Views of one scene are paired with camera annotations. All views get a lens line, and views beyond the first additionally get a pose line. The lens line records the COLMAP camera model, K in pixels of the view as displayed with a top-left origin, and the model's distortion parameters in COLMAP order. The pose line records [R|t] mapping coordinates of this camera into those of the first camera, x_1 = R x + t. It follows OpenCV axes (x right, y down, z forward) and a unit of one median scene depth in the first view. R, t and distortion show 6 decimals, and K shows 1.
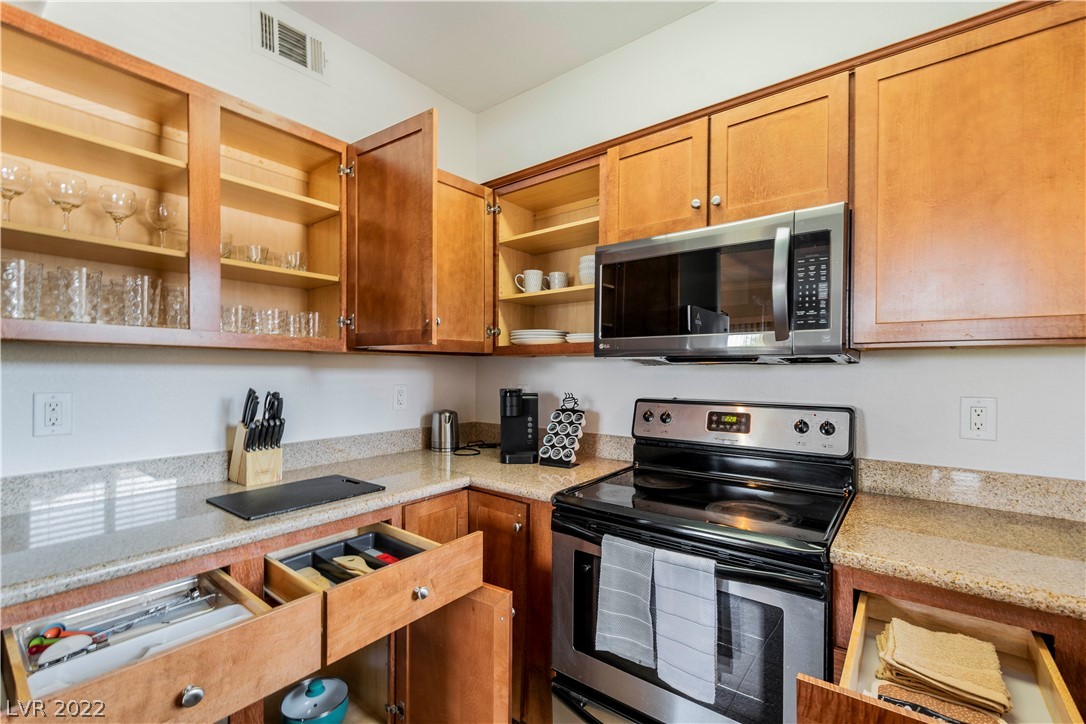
lens RADIAL K [[482.6, 0, 527.0], [0, 482.6, 370.2], [0, 0, 1]] dist [0.011944, -0.004179]
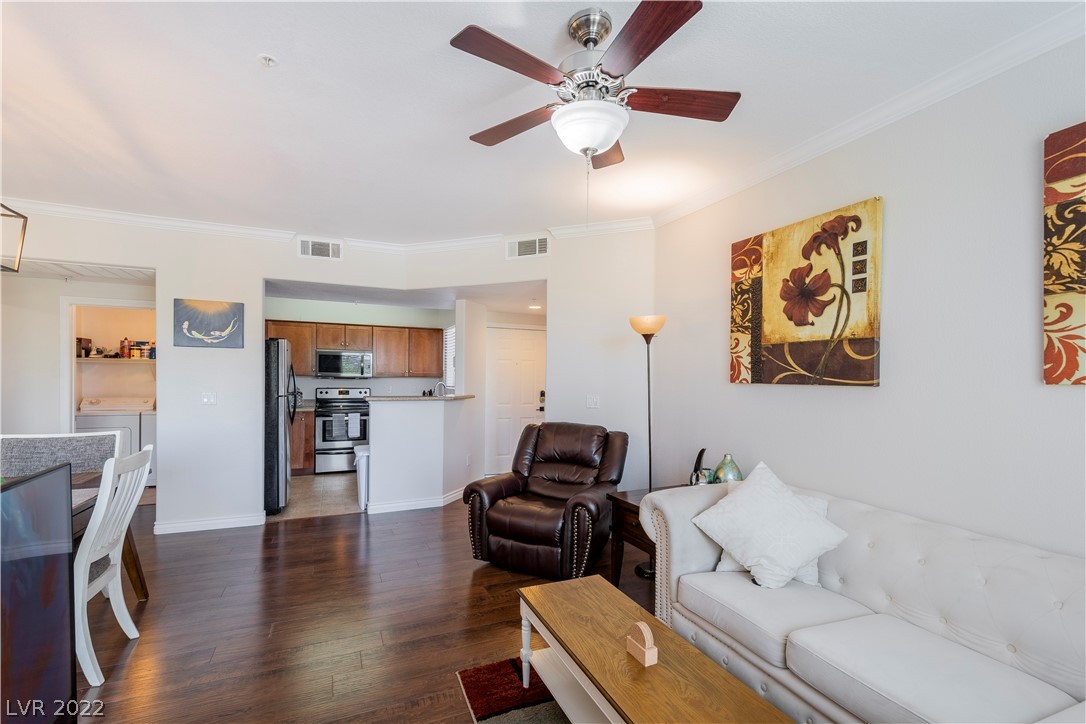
lens RADIAL K [[482.6, 0, 529.6], [0, 482.6, 385.0], [0, 0, 1]] dist [0.011944, -0.004179]
pose [[0.492878, -0.005149, 0.870083, -2.650144], [-0.012538, 0.999837, 0.013020, -0.036985], [-0.870008, -0.017327, 0.492732, -2.680538]]
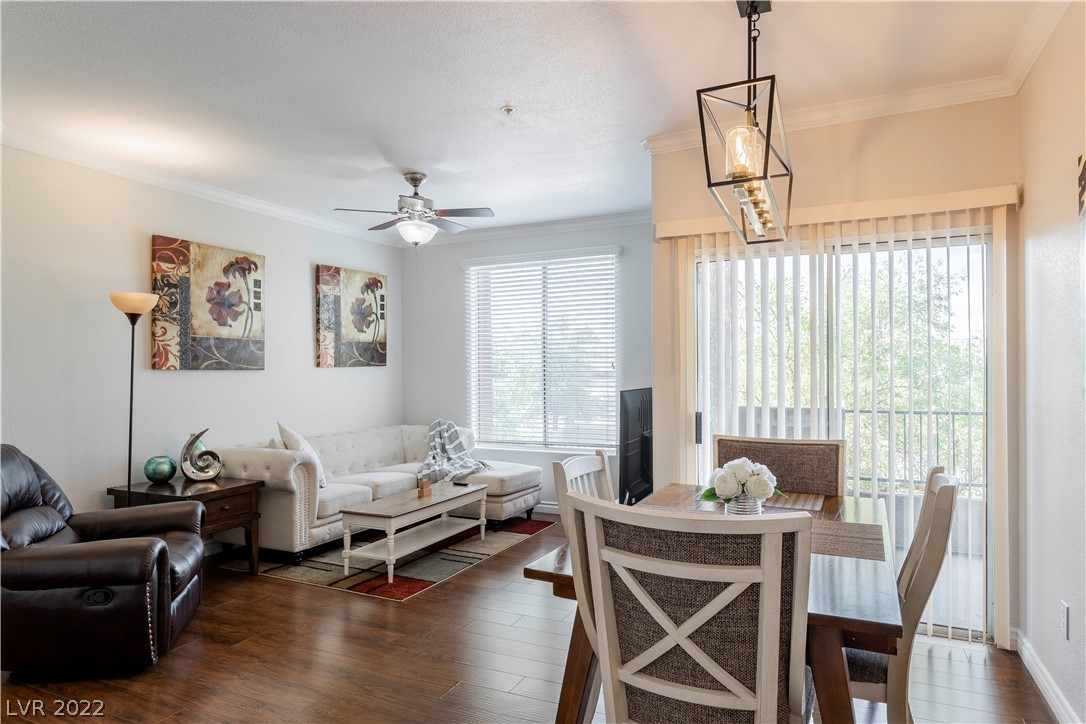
lens RADIAL K [[671.3, 0, 552.7], [0, 671.3, 372.0], [0, 0, 1]] dist [0.016208, -0.019430]
pose [[-0.973076, 0.008925, -0.230313, -1.520244], [0.008065, 0.999957, 0.004678, -0.020612], [0.230345, 0.002694, -0.973105, 0.638684]]
